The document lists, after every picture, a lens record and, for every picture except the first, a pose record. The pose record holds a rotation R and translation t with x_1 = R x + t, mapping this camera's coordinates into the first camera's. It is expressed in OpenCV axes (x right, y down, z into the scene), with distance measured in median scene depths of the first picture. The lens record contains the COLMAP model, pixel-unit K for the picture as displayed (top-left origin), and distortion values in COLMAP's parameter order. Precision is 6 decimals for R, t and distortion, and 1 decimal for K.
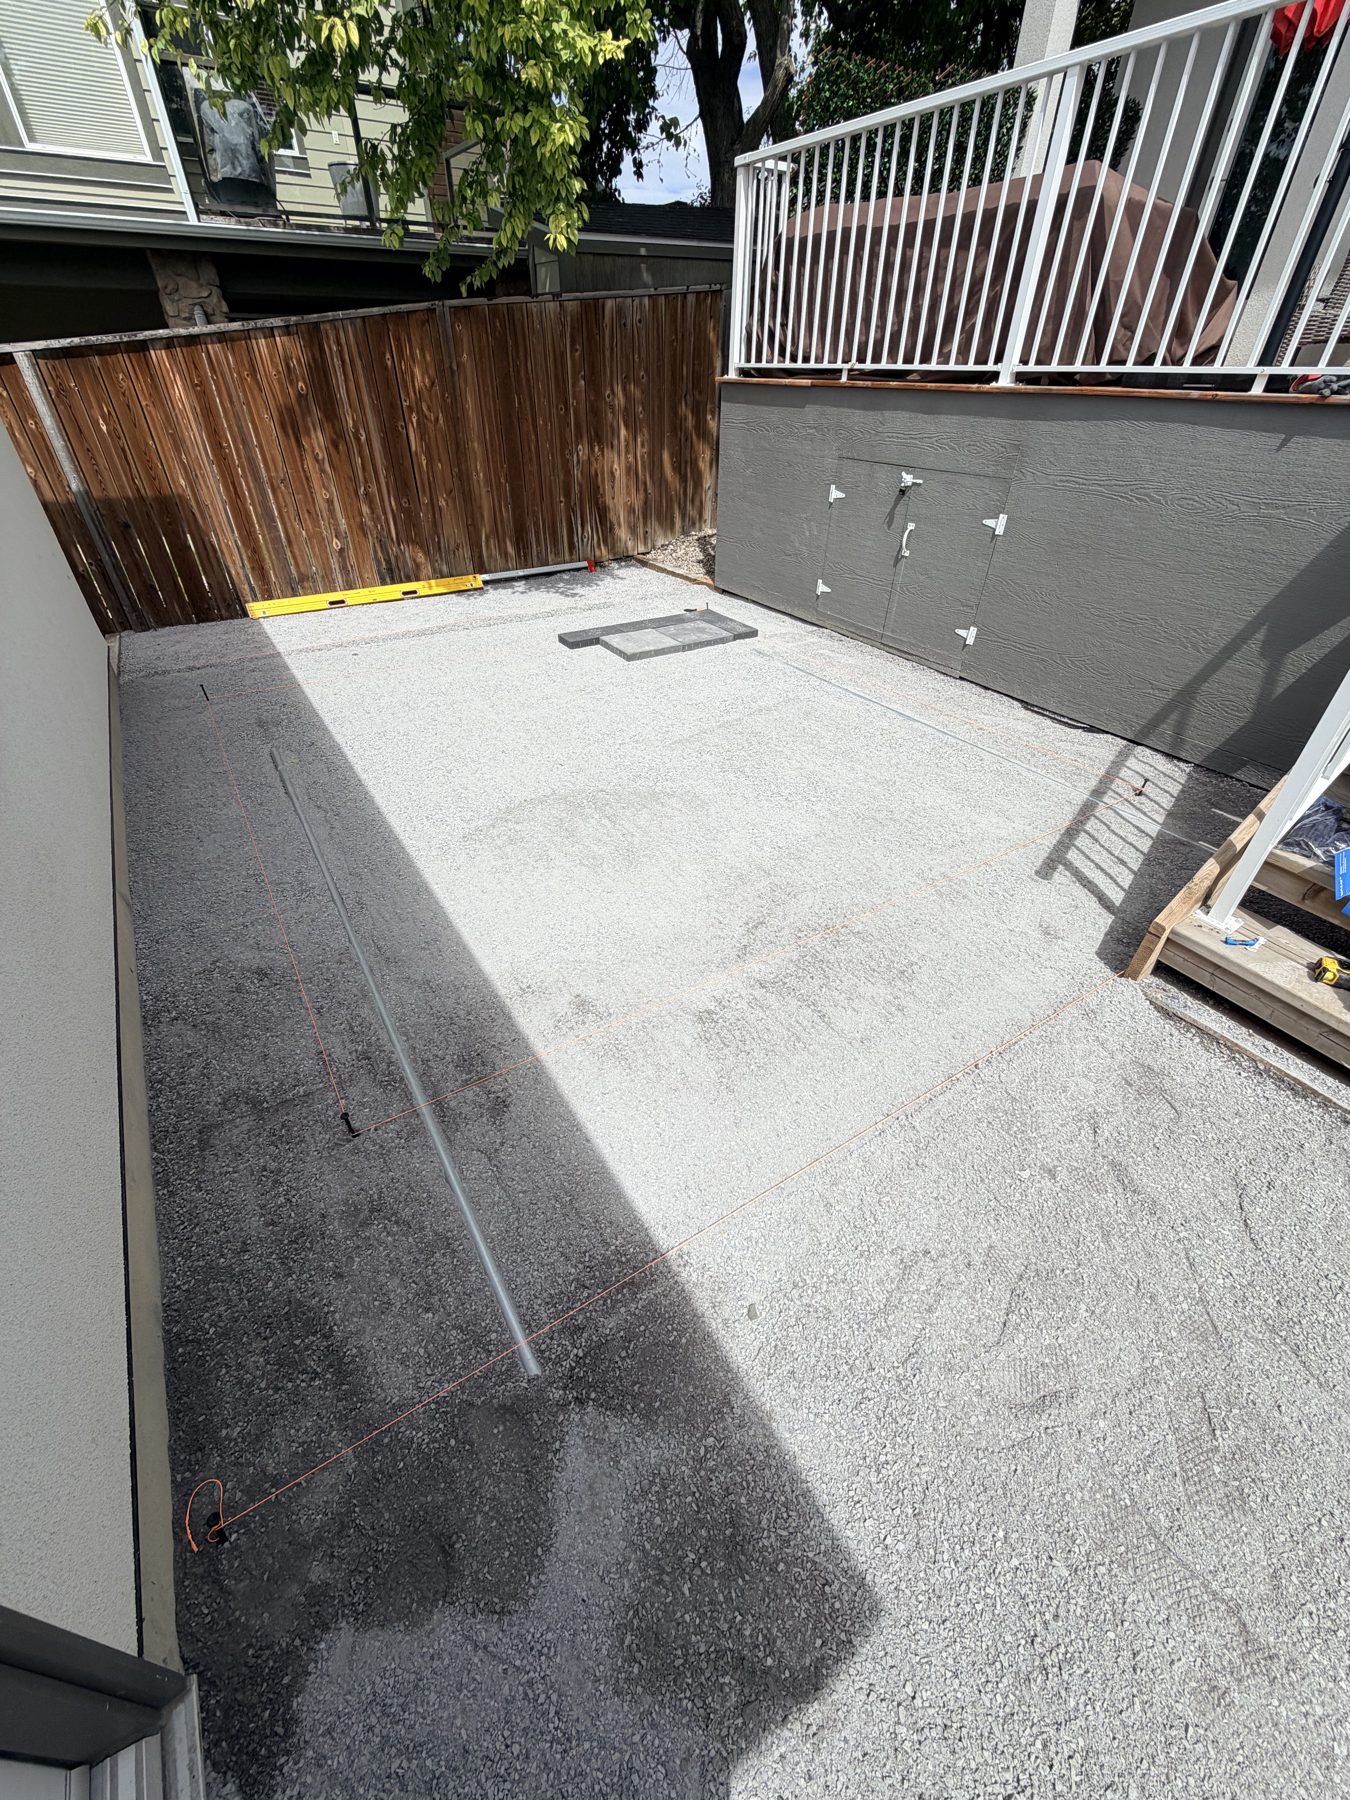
lens RADIAL K [[714.4, 0, 672.5], [0, 714.4, 896.5], [0, 0, 1]] dist [-0.001374, 0.000078]
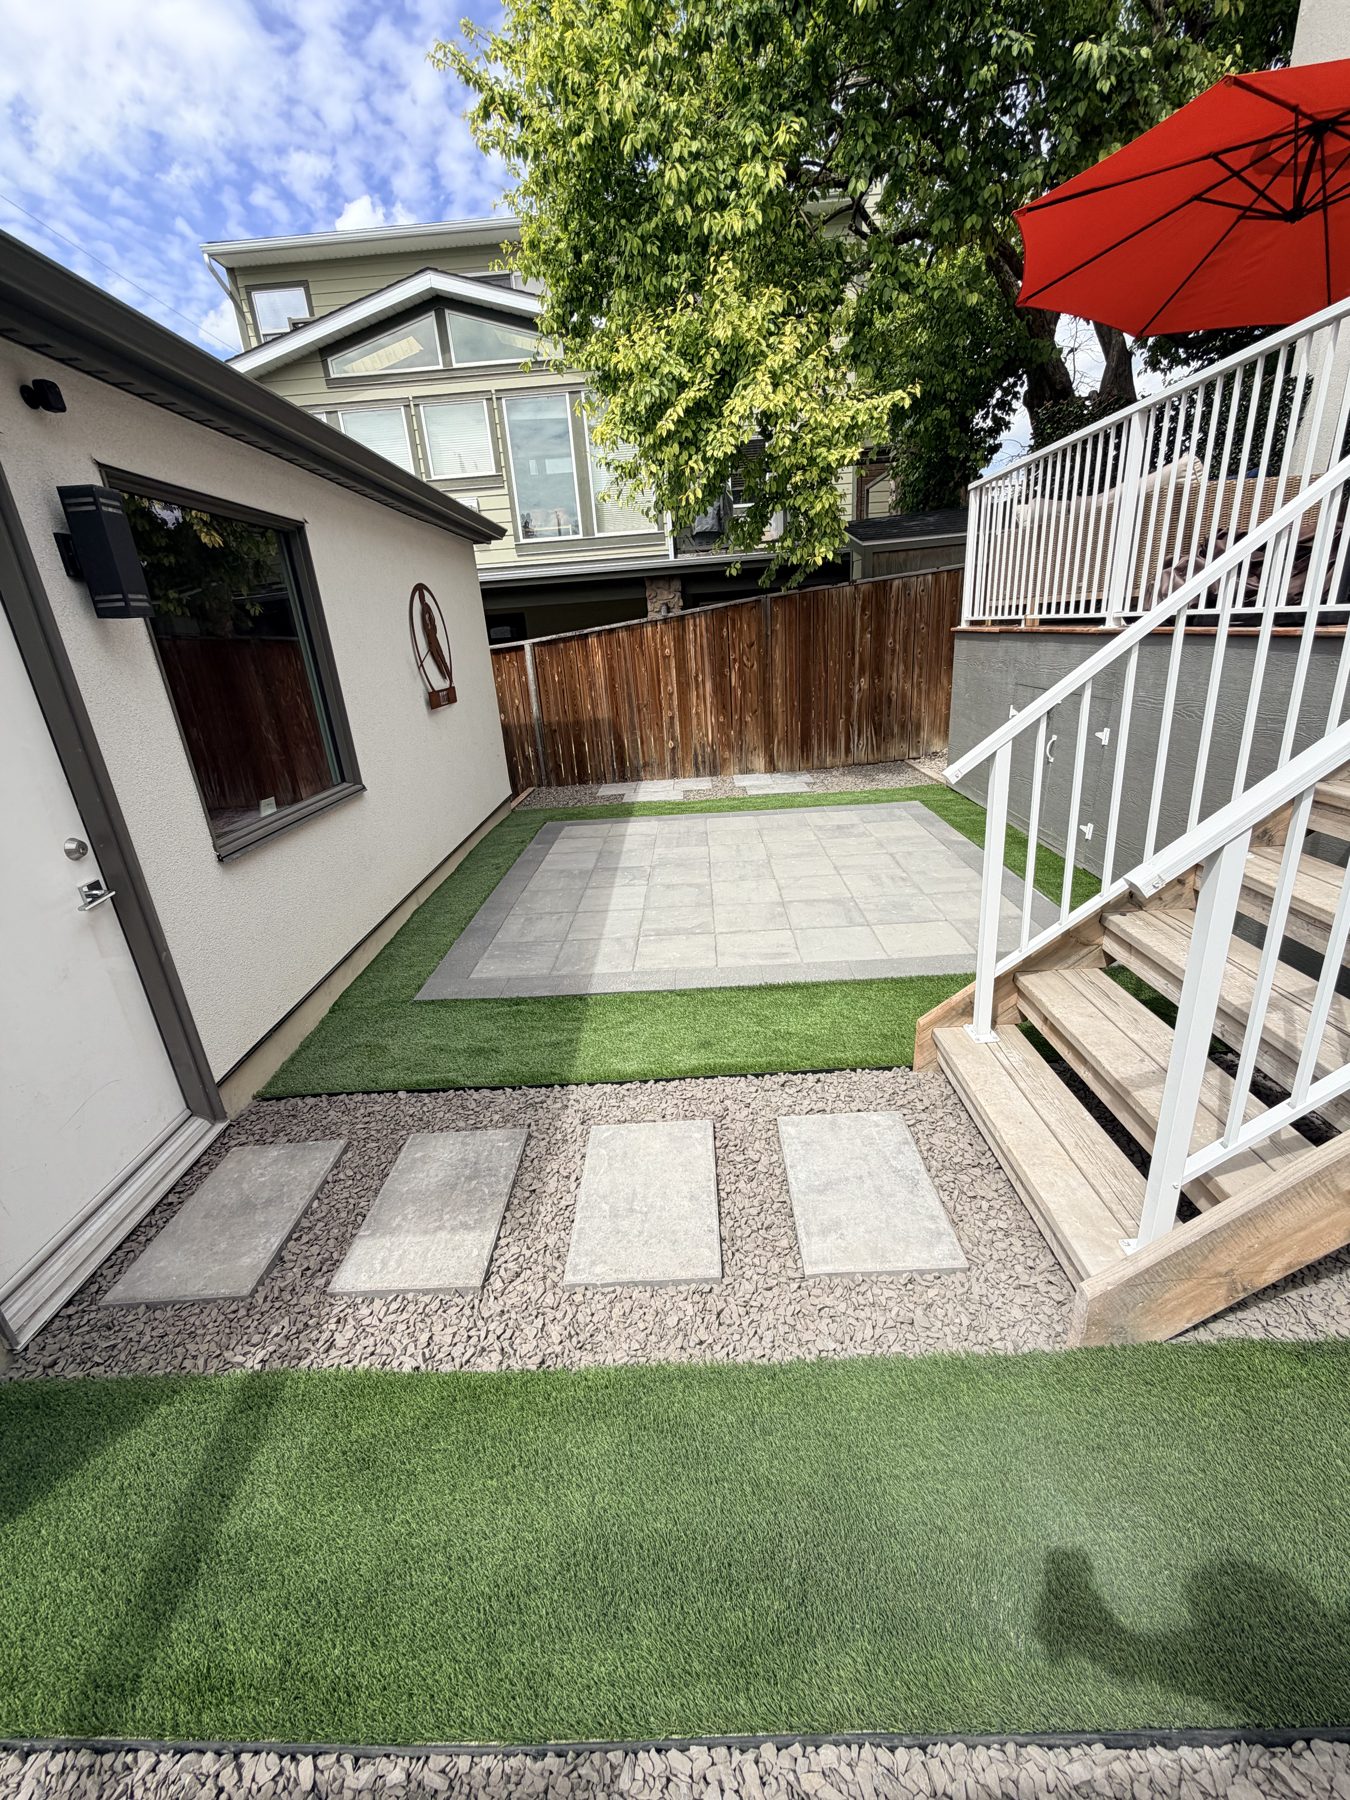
lens RADIAL K [[714.4, 0, 671.0], [0, 714.4, 895.4], [0, 0, 1]] dist [-0.001374, 0.000078]
pose [[0.833181, 0.133868, -0.536552, 0.401485], [-0.269063, 0.945801, -0.181838, 0.072474], [0.483130, 0.295870, 0.824043, -0.126166]]
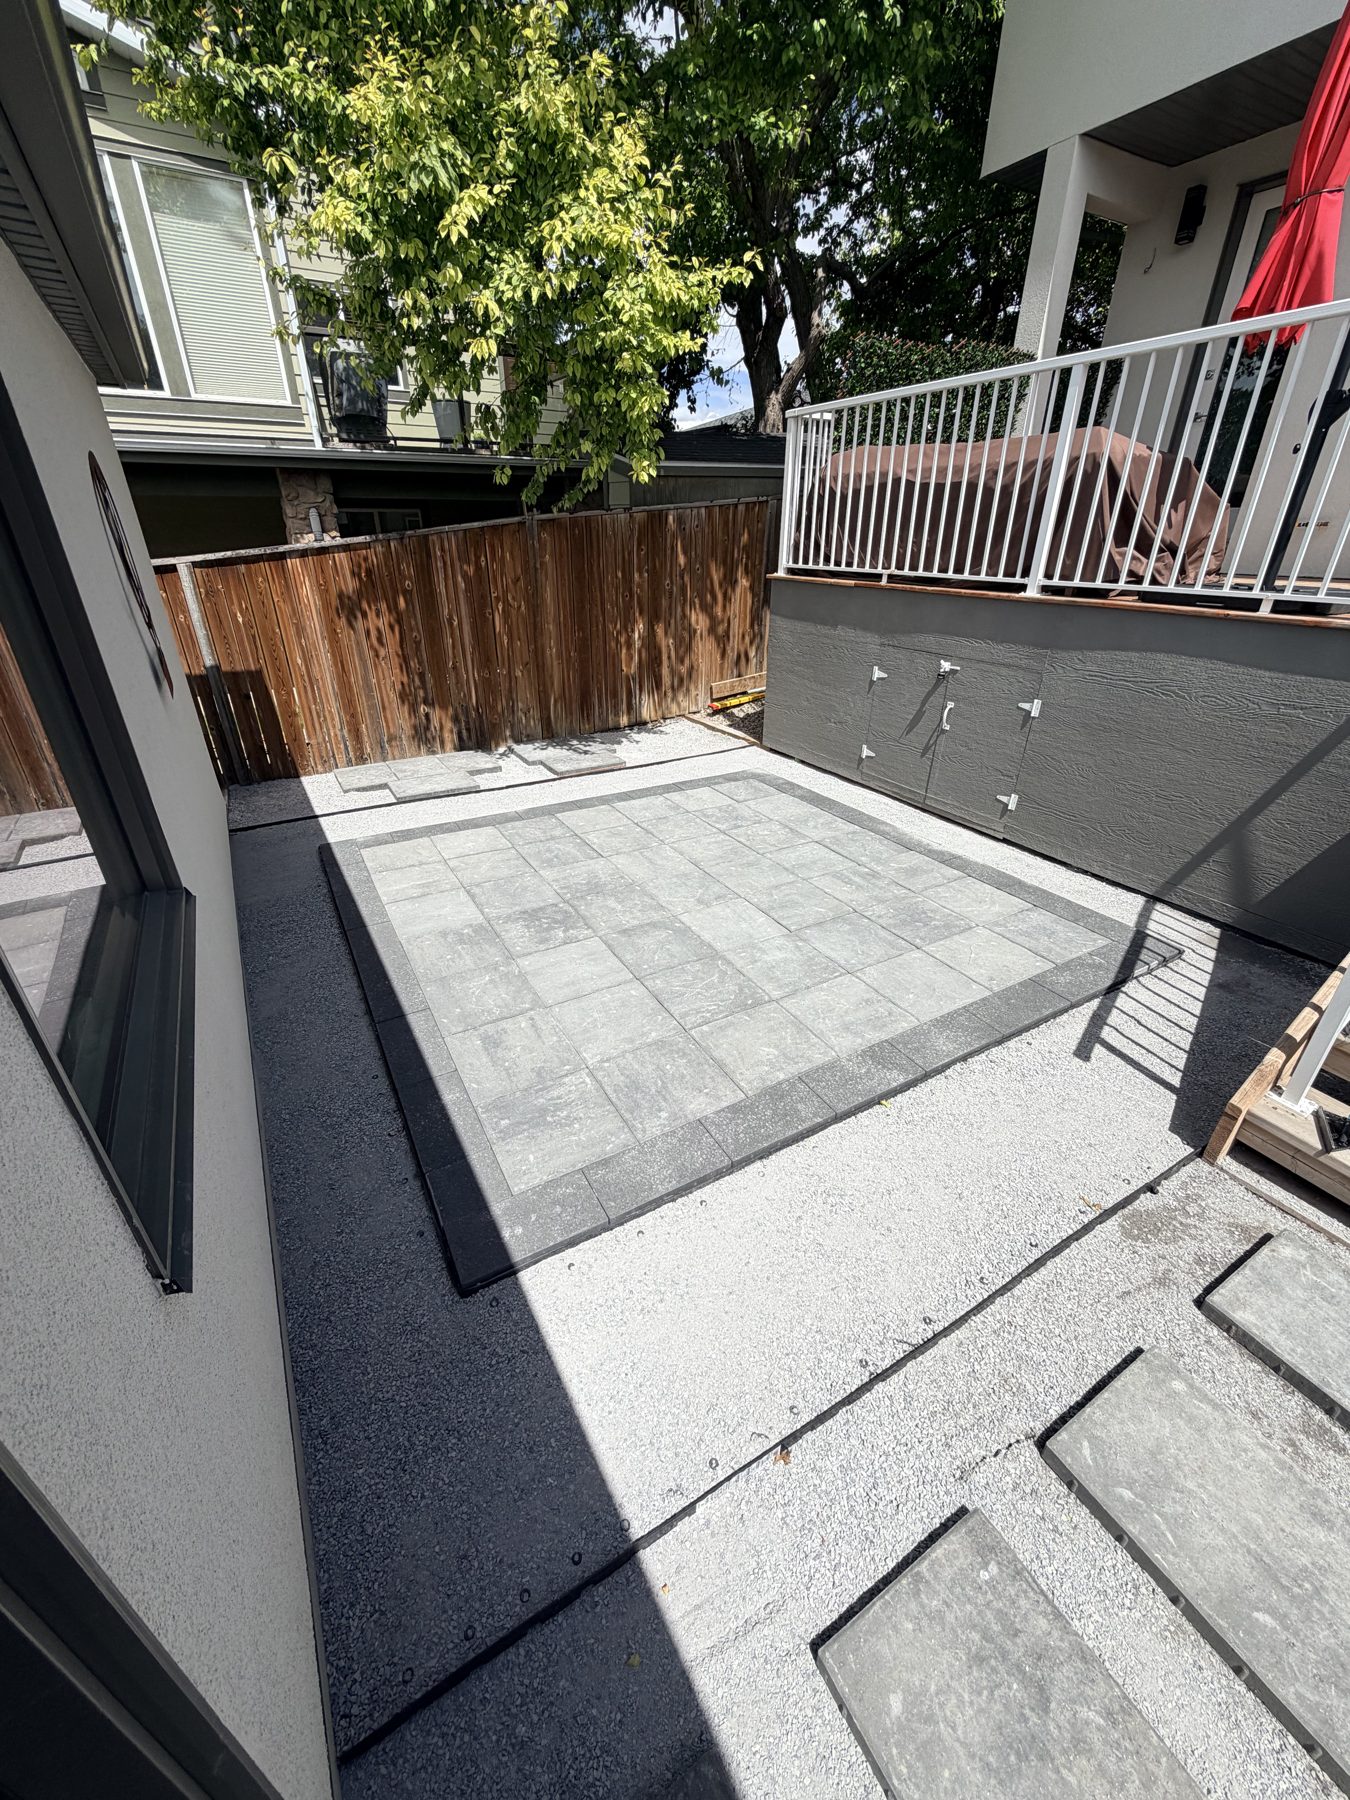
lens RADIAL K [[714.4, 0, 671.7], [0, 714.4, 896.6], [0, 0, 1]] dist [-0.001374, 0.000078]
pose [[0.999311, 0.012637, -0.034903, -0.046214], [-0.018203, 0.986281, -0.164065, -0.032293], [0.032351, 0.164588, 0.985832, -0.045149]]
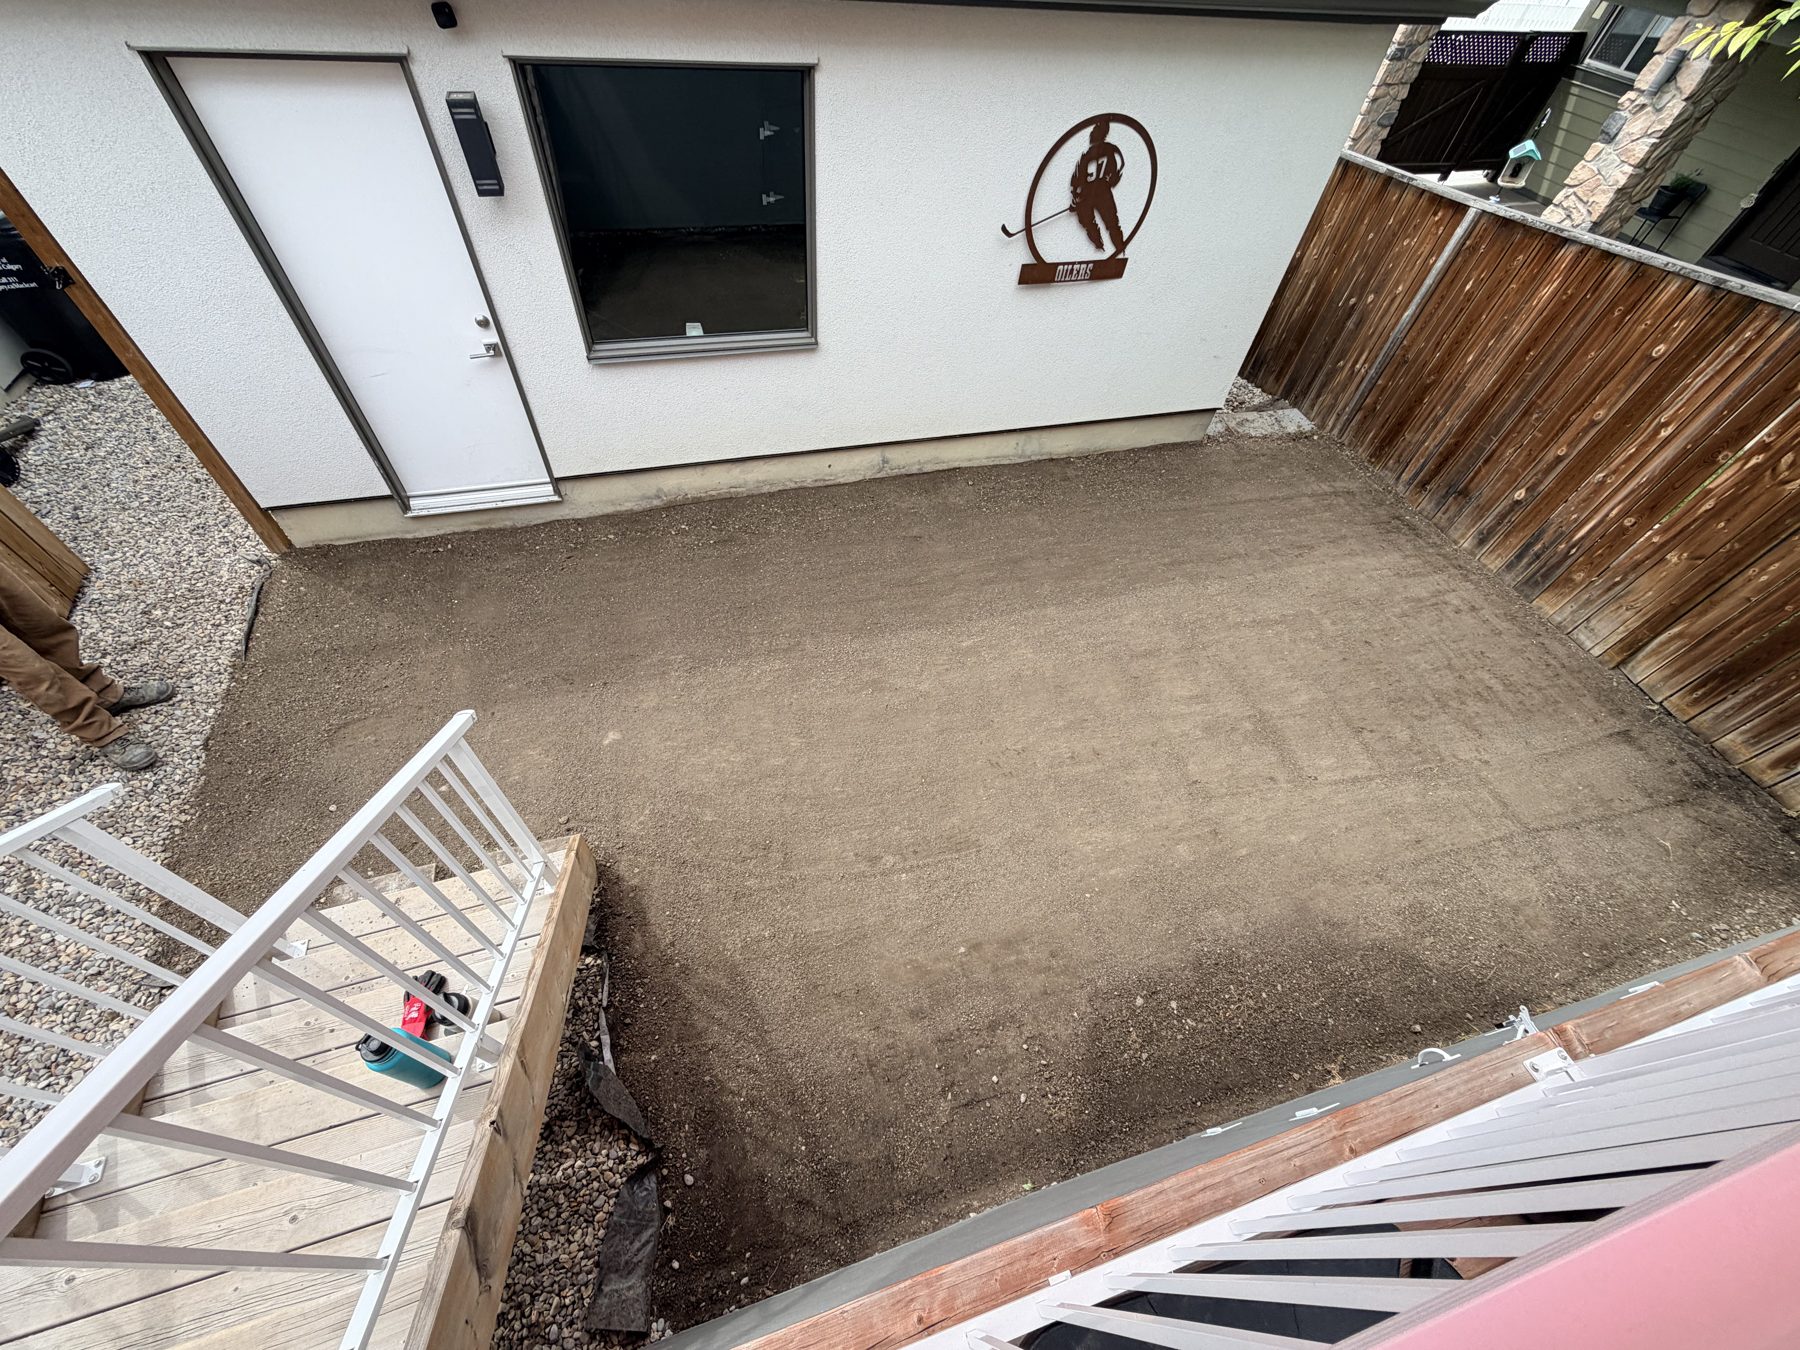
lens RADIAL K [[714.4, 0, 892.7], [0, 714.4, 676.5], [0, 0, 1]] dist [-0.001374, 0.000078]
pose [[-0.282409, 0.734463, -0.617097, 0.482090], [-0.629227, 0.343741, 0.697077, -0.614194], [0.724099, 0.585155, 0.365069, 0.311967]]
